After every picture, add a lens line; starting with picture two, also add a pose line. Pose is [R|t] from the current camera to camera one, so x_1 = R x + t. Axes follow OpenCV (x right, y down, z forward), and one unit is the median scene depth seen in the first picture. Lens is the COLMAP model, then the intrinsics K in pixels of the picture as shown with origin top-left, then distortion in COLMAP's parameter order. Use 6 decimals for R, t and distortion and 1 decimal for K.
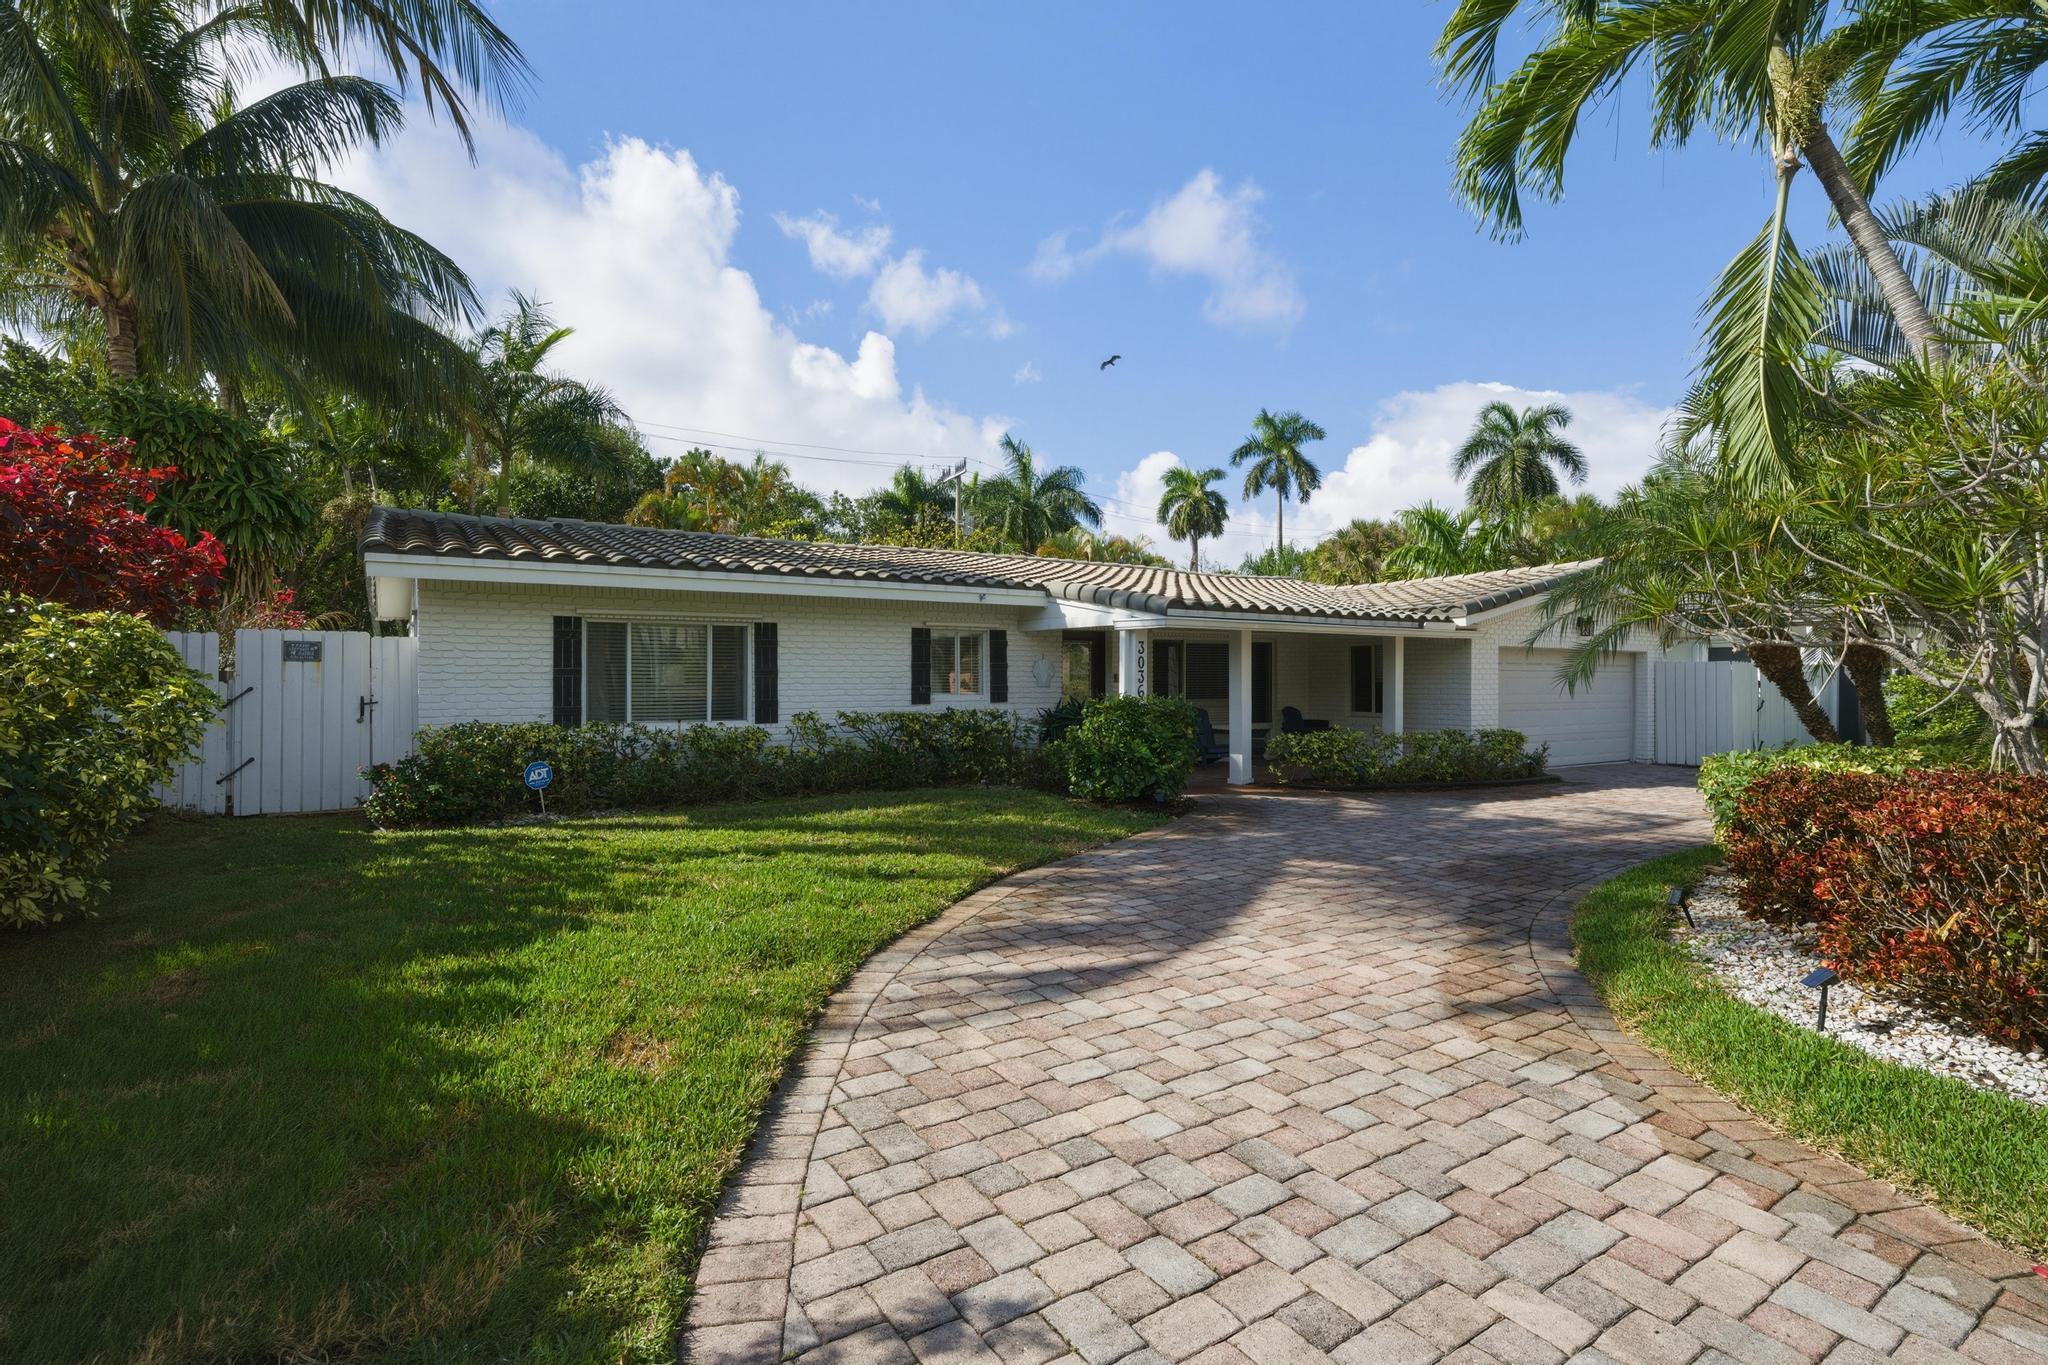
lens RADIAL K [[982.6, 0, 1024.0], [0, 982.6, 682.5], [0, 0, 1]] dist [-0.002191, -0.000608]
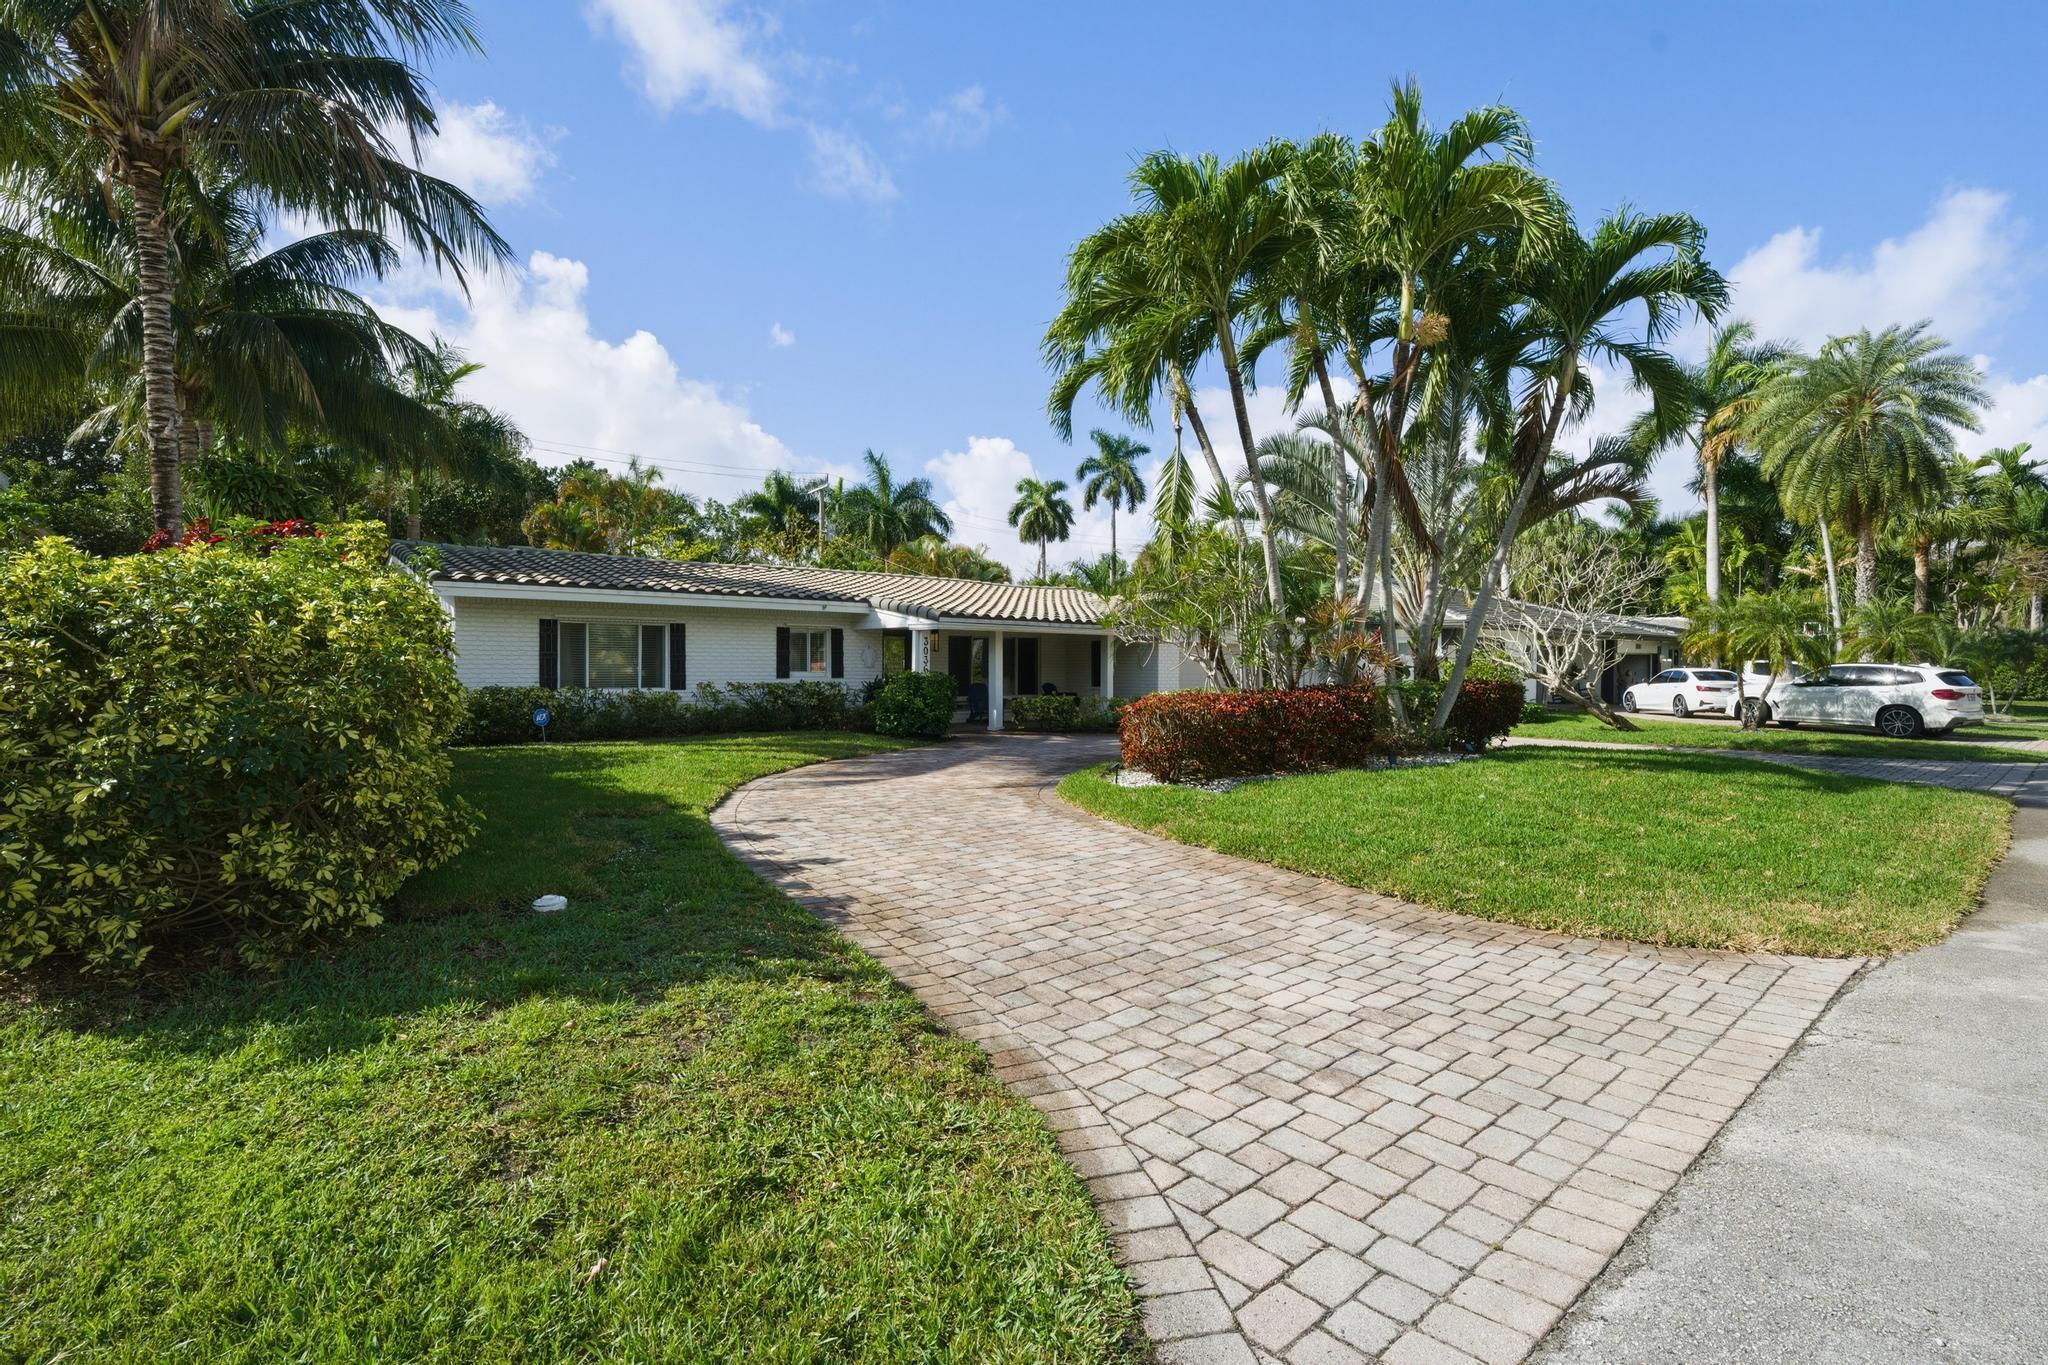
lens RADIAL K [[982.6, 0, 1024.0], [0, 982.6, 682.5], [0, 0, 1]] dist [-0.002191, -0.000608]
pose [[0.991971, 0.000321, 0.126465, 0.065632], [-0.001257, 0.999972, 0.007319, 0.015995], [-0.126459, -0.007419, 0.991944, -0.496289]]
